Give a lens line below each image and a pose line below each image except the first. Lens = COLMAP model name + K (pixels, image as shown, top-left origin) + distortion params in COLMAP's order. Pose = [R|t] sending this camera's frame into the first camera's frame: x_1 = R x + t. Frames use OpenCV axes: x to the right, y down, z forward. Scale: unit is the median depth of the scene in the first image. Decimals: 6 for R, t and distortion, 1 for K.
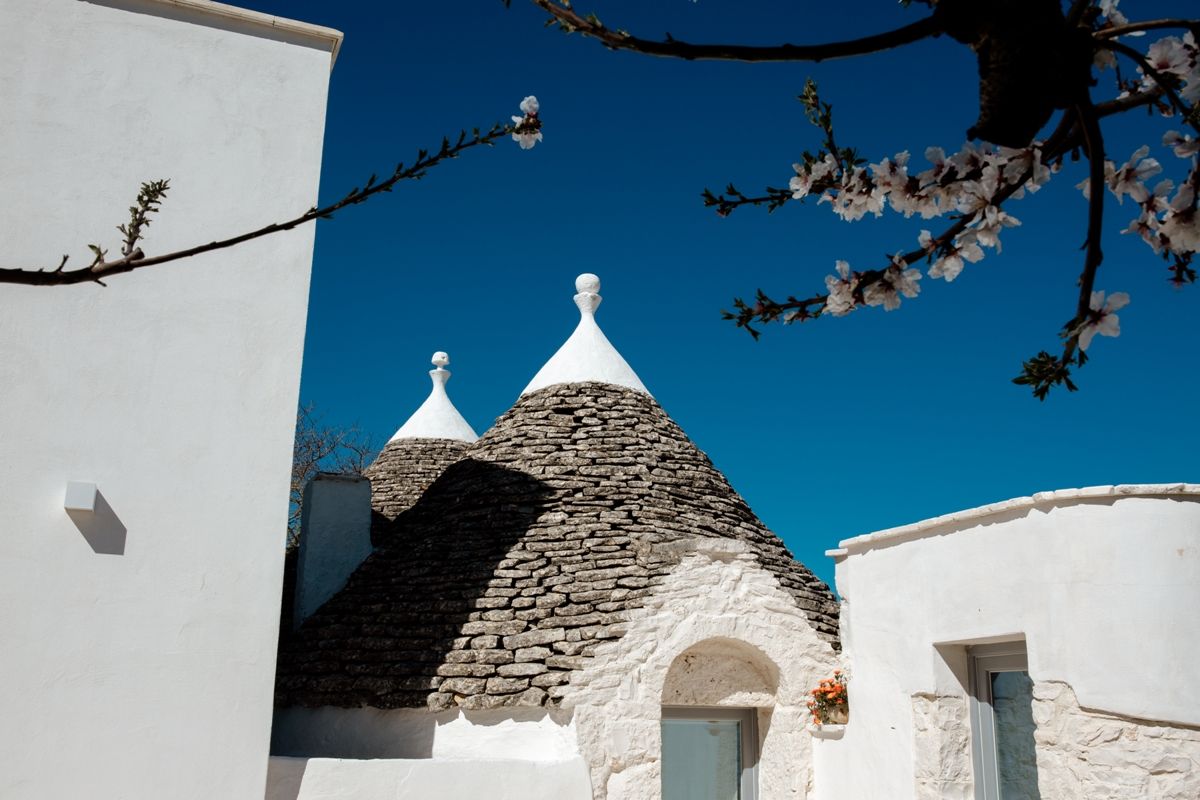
lens RADIAL K [[1145.2, 0, 600.5], [0, 1145.2, 398.7], [0, 0, 1]] dist [-0.005700, 0.000000]
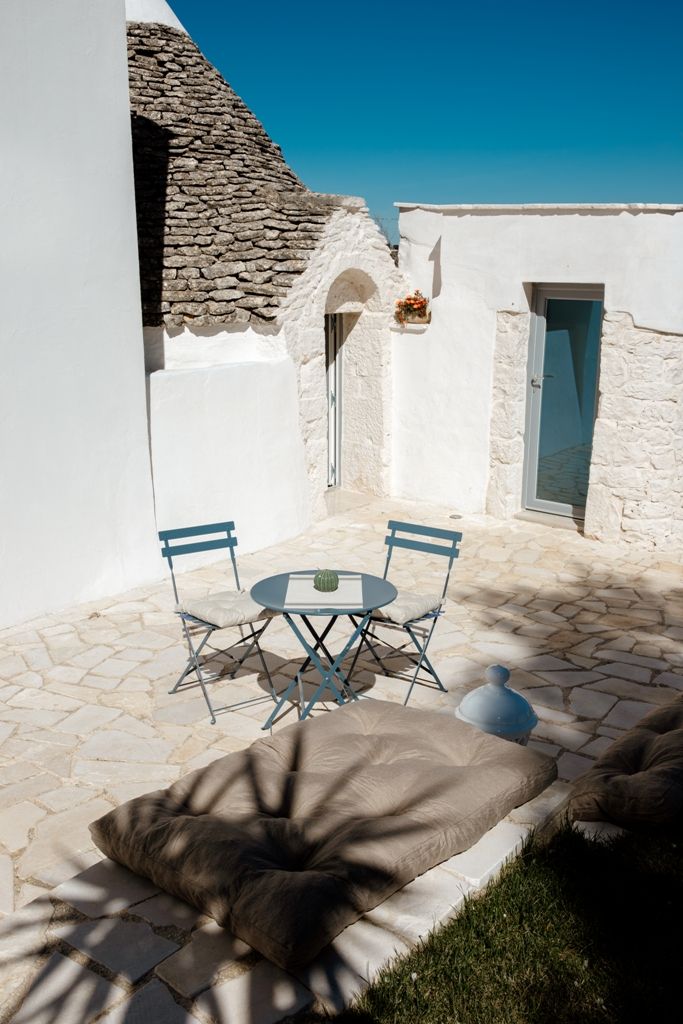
lens RADIAL K [[977.2, 0, 342.7], [0, 977.2, 515.7], [0, 0, 1]] dist [-0.005700, 0.000000]
pose [[0.828651, -0.155123, 0.537842, -0.610248], [-0.145049, 0.868513, 0.473969, -0.102702], [-0.540646, -0.470768, 0.697194, -0.001839]]
